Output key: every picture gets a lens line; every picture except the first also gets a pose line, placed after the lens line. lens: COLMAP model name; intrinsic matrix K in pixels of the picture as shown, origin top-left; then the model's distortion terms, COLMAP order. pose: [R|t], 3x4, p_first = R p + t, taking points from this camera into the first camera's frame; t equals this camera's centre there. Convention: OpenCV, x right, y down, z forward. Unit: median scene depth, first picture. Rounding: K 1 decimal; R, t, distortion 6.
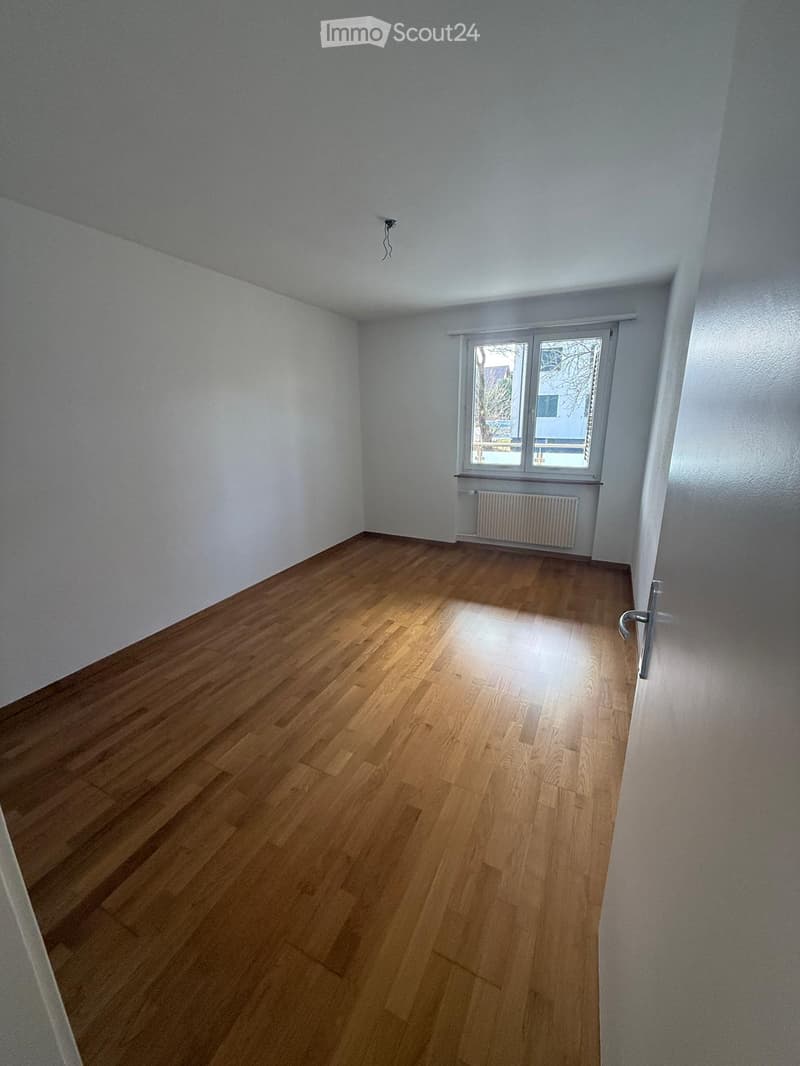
lens RADIAL K [[429.9, 0, 399.7], [0, 429.9, 529.5], [0, 0, 1]] dist [-0.000901, 0.005695]
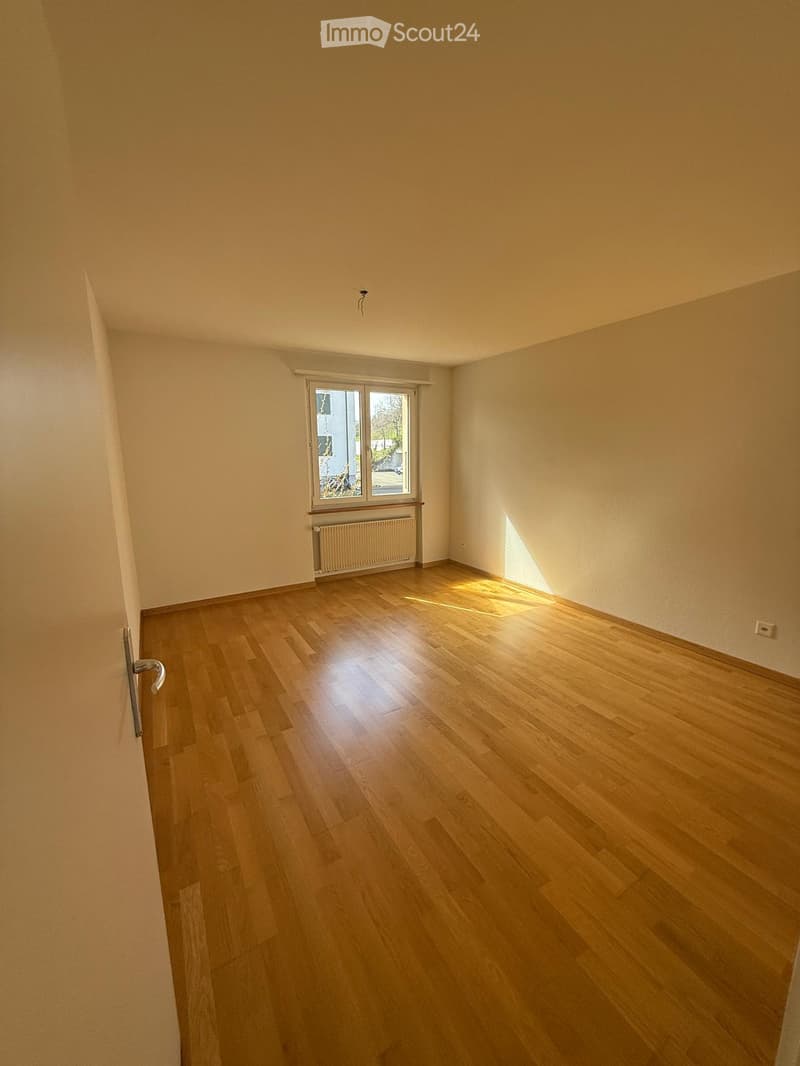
lens RADIAL K [[429.1, 0, 402.3], [0, 429.1, 530.1], [0, 0, 1]] dist [-0.000254, -0.000125]
pose [[0.547298, -0.148893, 0.823587, -0.742816], [0.219495, 0.975139, 0.030430, -0.091653], [-0.807643, 0.164119, 0.566372, 0.362693]]
